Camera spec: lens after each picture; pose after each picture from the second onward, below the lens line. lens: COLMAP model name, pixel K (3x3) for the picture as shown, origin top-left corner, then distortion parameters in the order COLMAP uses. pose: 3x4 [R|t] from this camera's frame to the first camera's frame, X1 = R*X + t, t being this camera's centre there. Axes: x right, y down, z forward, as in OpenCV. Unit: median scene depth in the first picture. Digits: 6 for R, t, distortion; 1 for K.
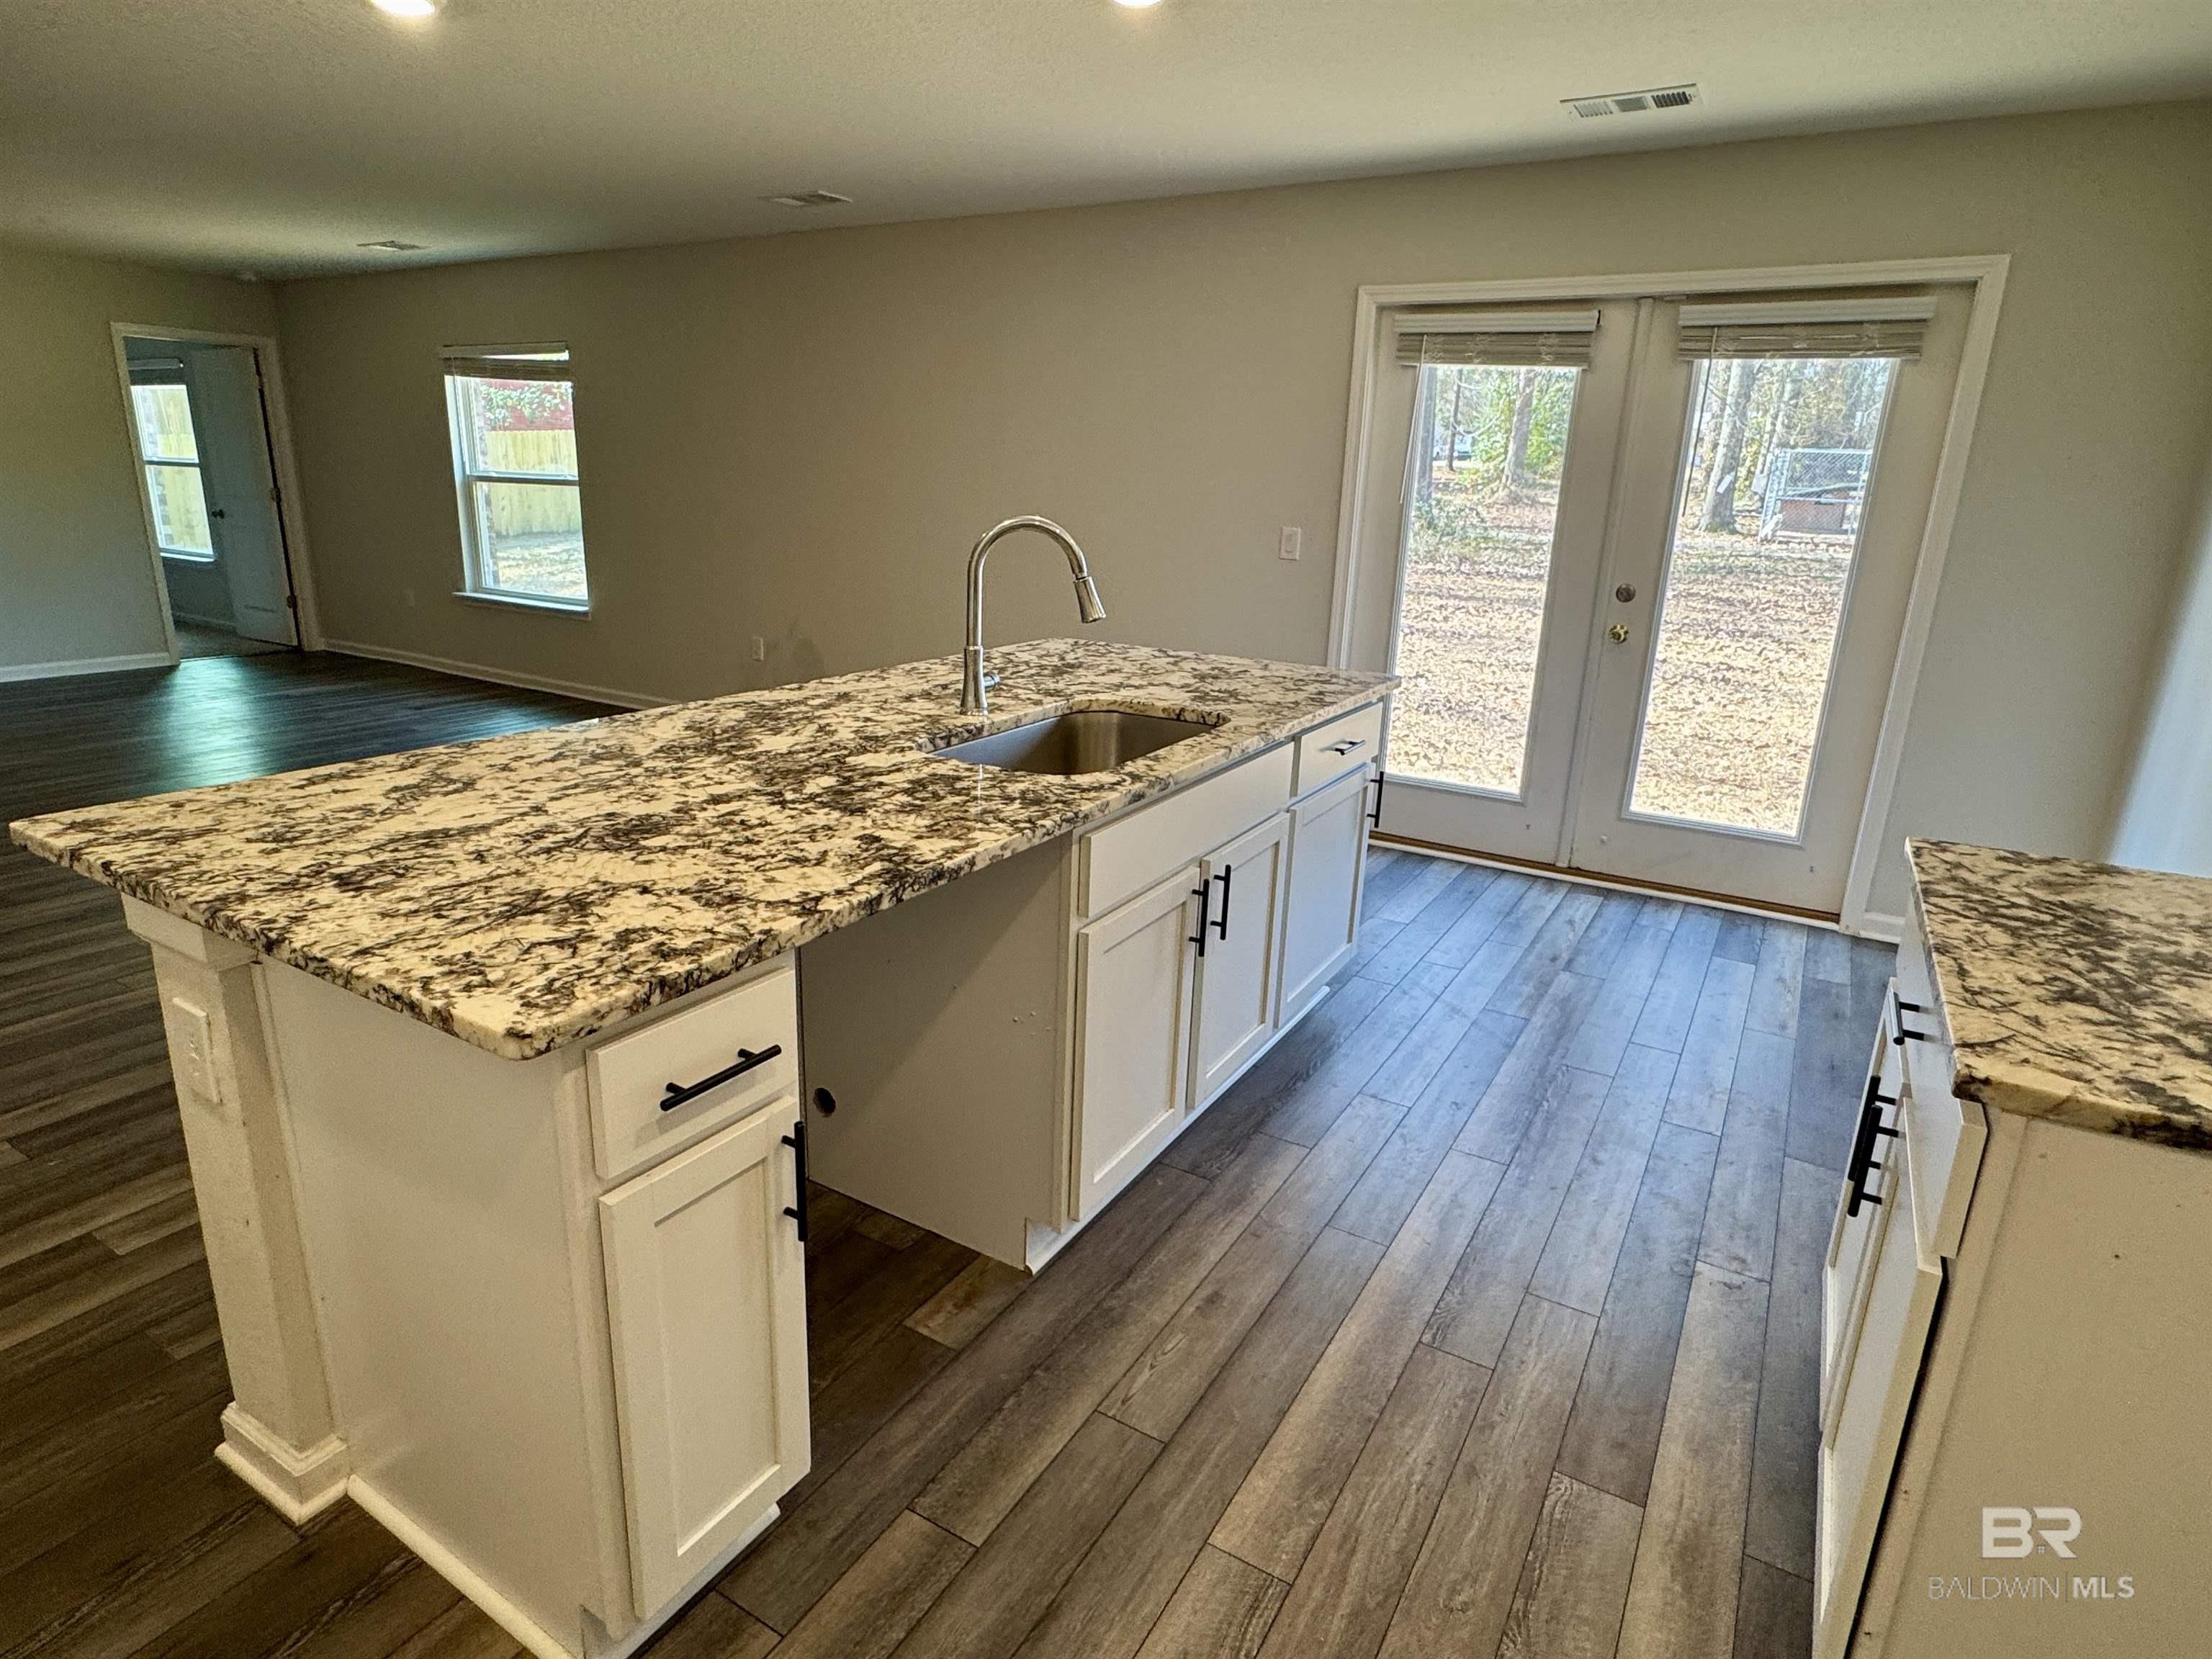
lens RADIAL K [[1199.2, 0, 1097.9], [0, 1199.2, 833.4], [0, 0, 1]] dist [0.000290, -0.002451]
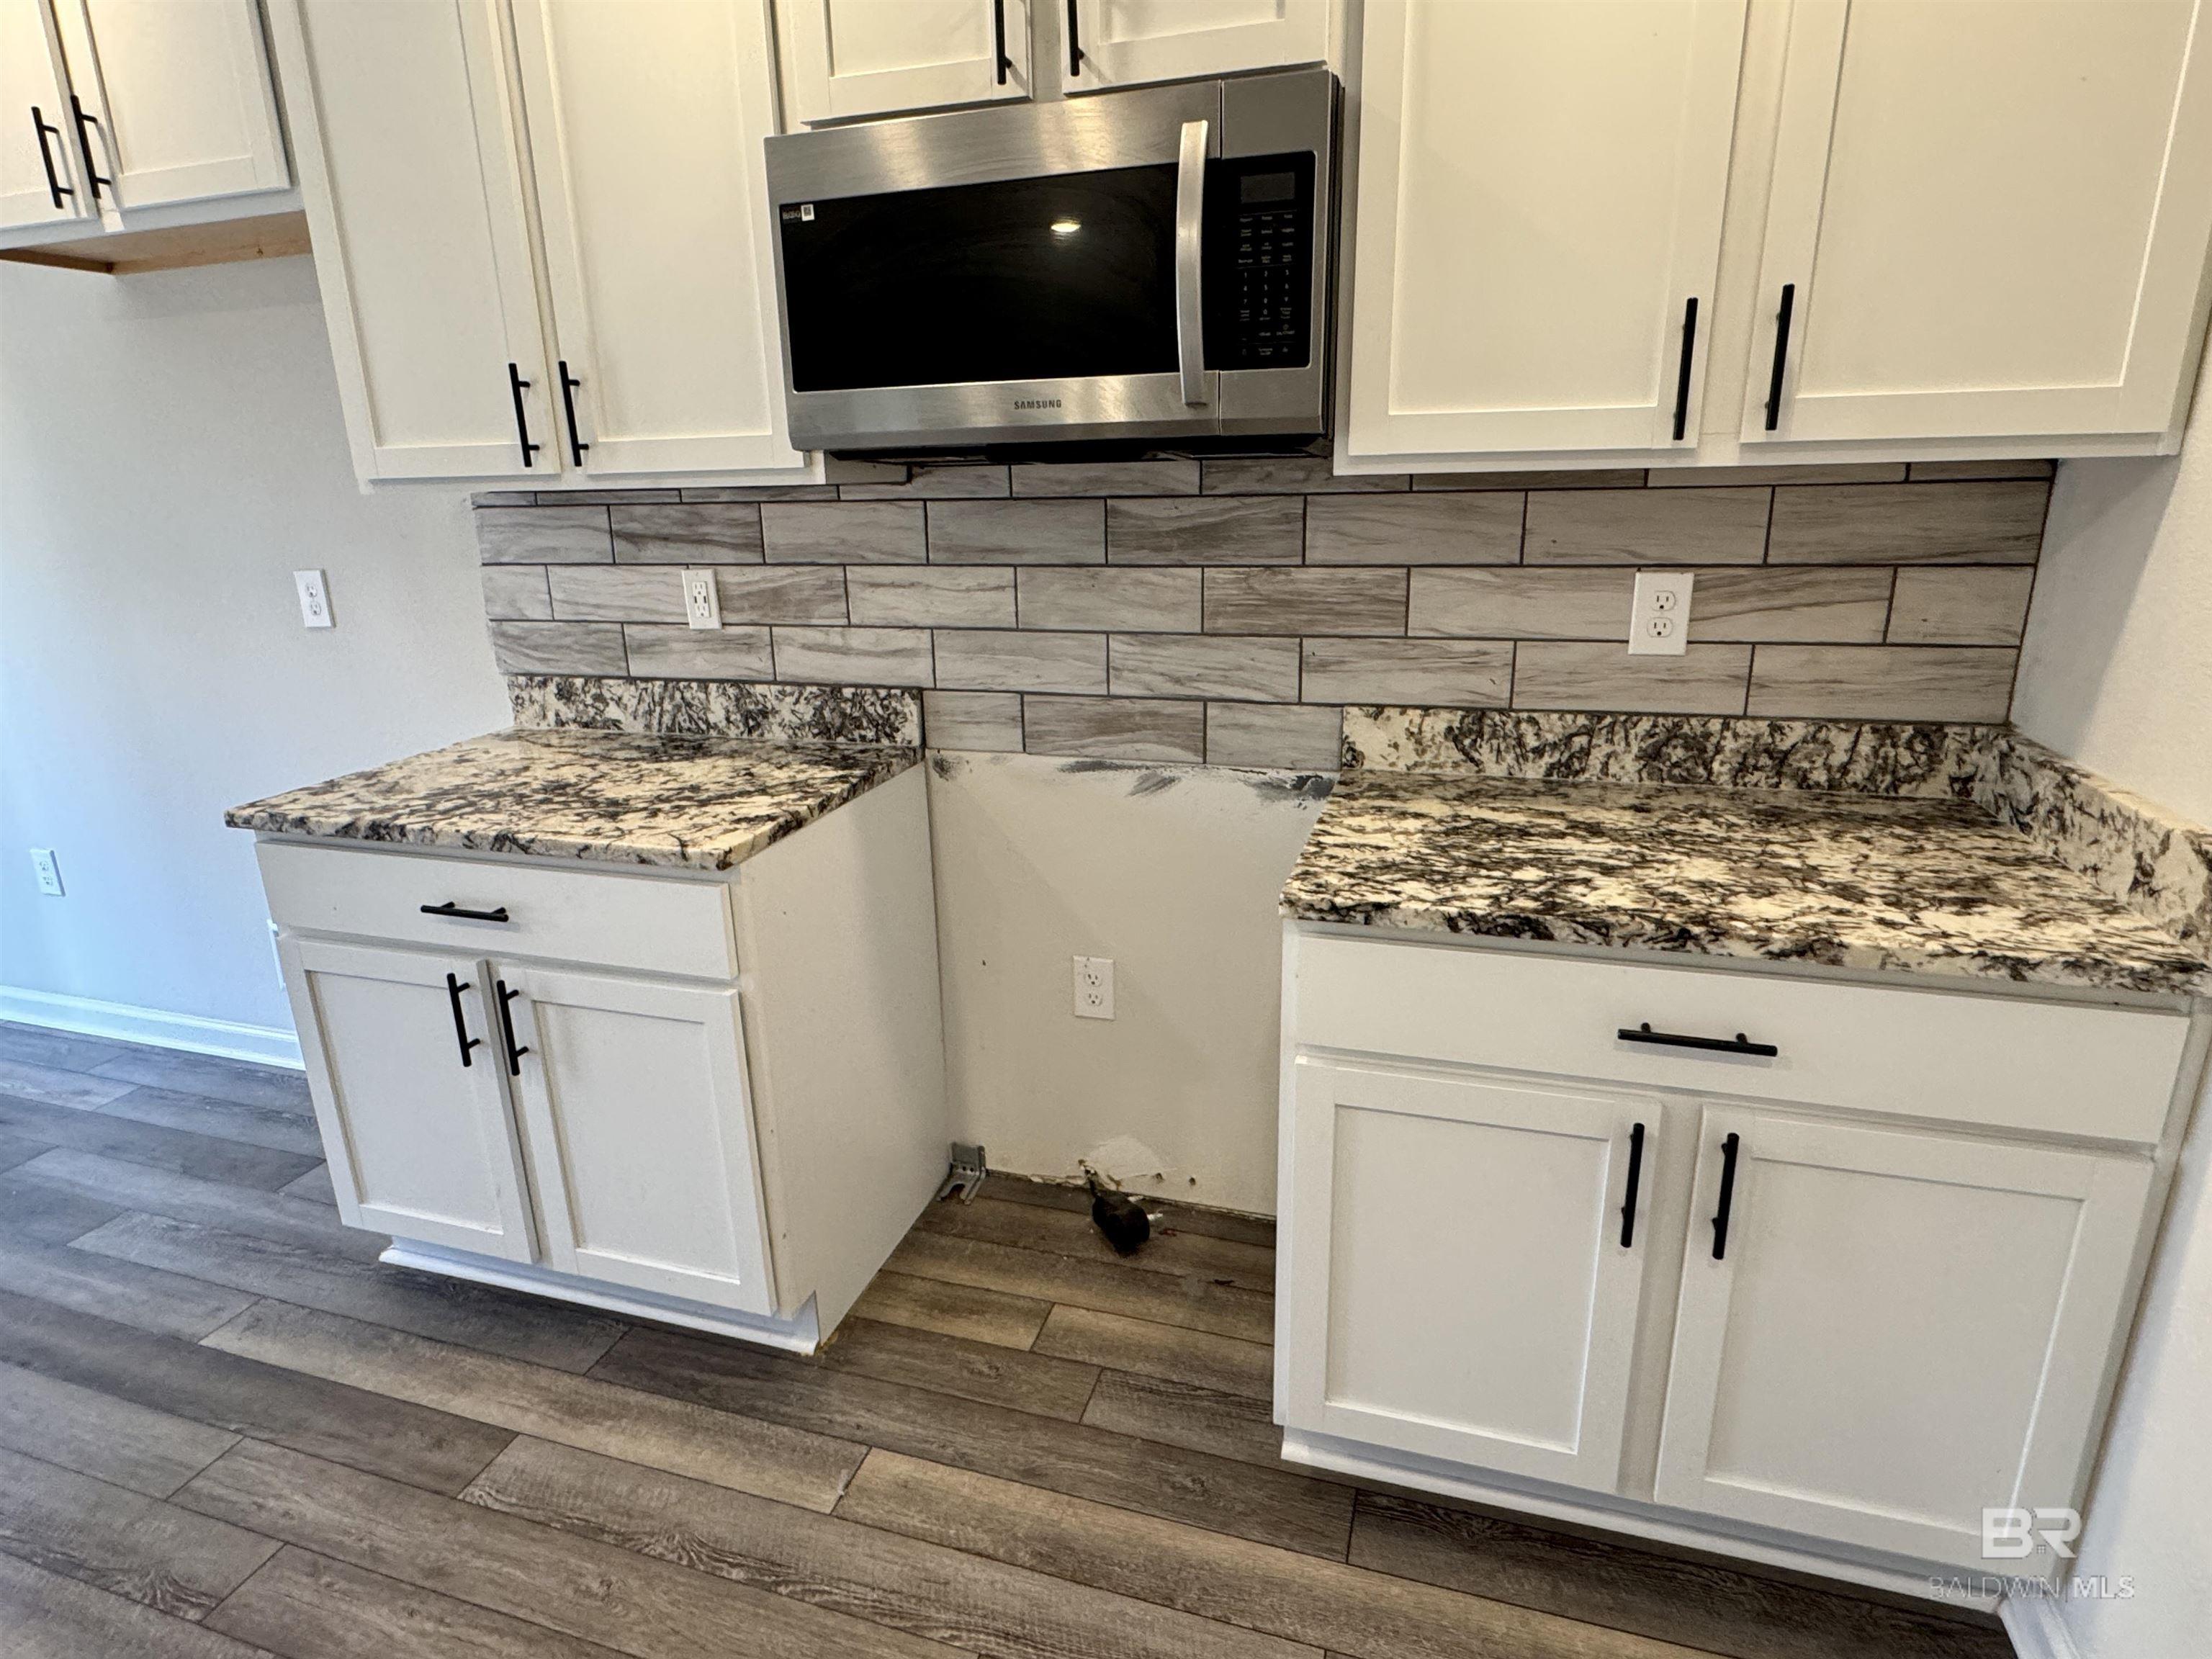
lens RADIAL K [[1199.2, 0, 1092.5], [0, 1199.2, 824.2], [0, 0, 1]] dist [0.000290, -0.002451]
pose [[-0.229738, -0.299832, 0.925917, -0.503762], [0.293213, 0.885838, 0.359606, -0.154869], [-0.928034, 0.354106, -0.115596, 0.484795]]
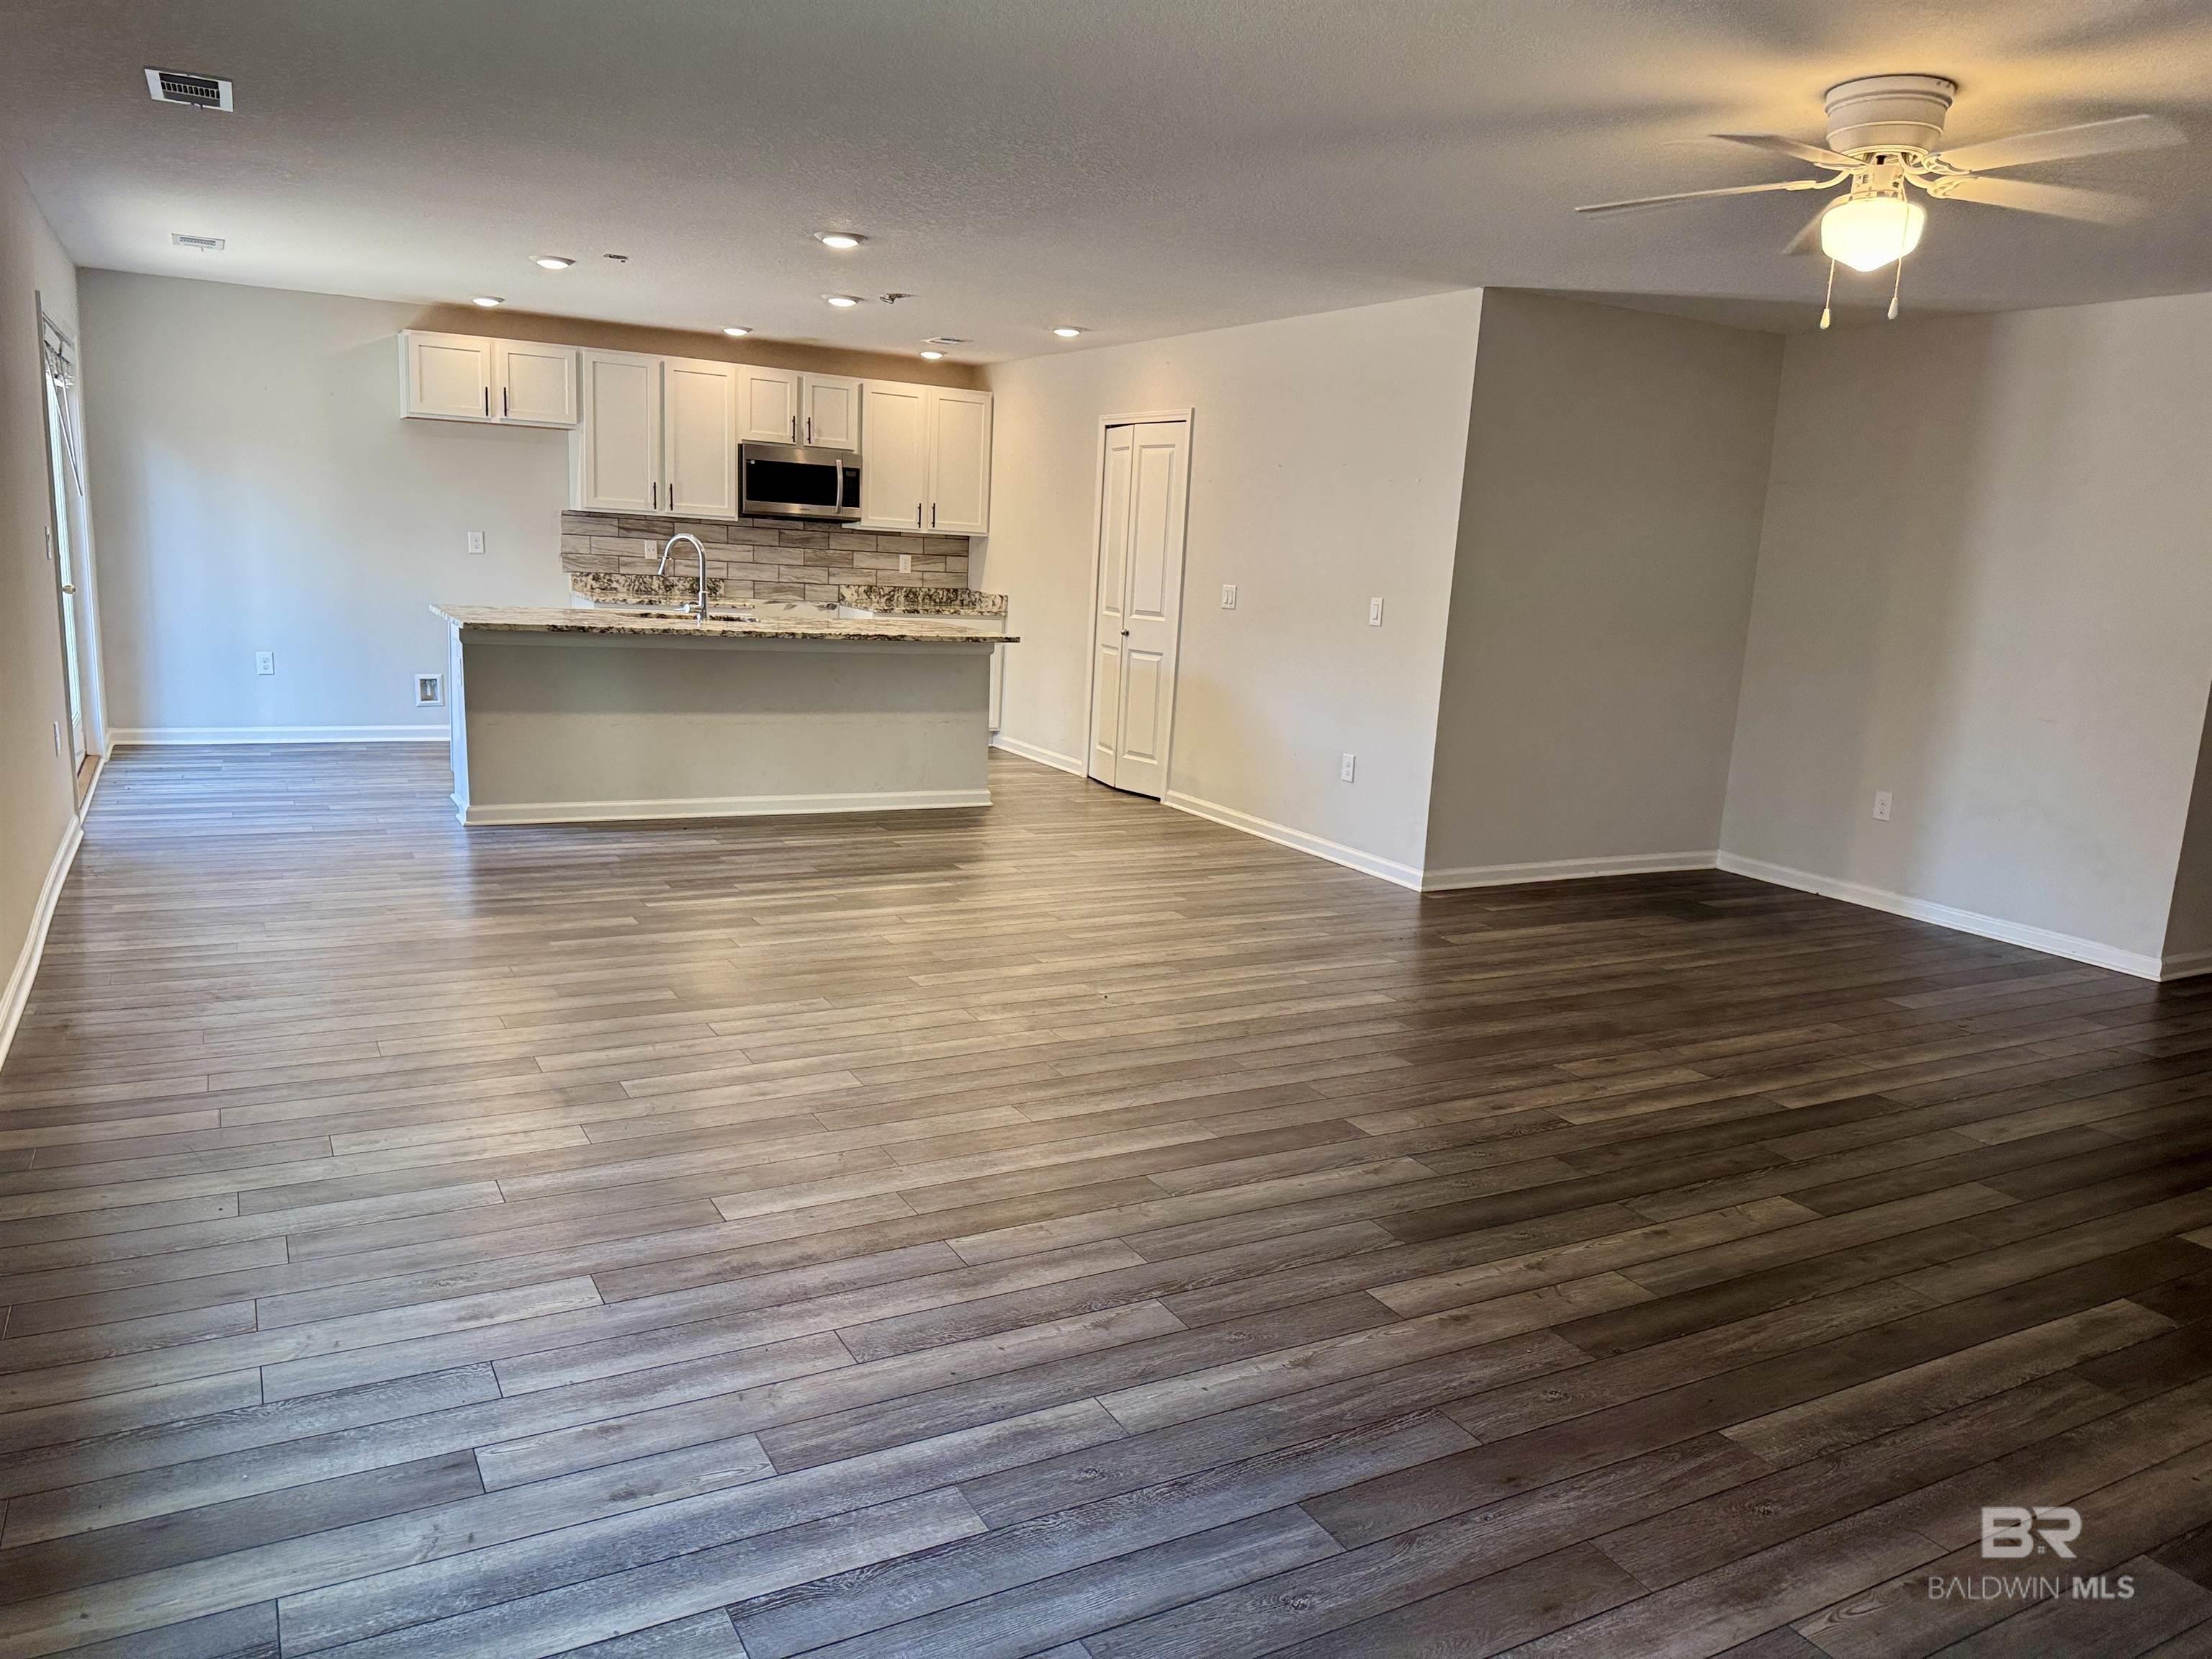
lens RADIAL K [[1570.7, 0, 1115.0], [0, 1570.7, 846.8], [0, 0, 1]] dist [0.060000, -0.008059]
pose [[-0.867750, -0.174732, 0.465272, -3.476841], [0.057989, 0.894170, 0.443955, -1.546722], [-0.493606, 0.412223, -0.765784, 4.765602]]
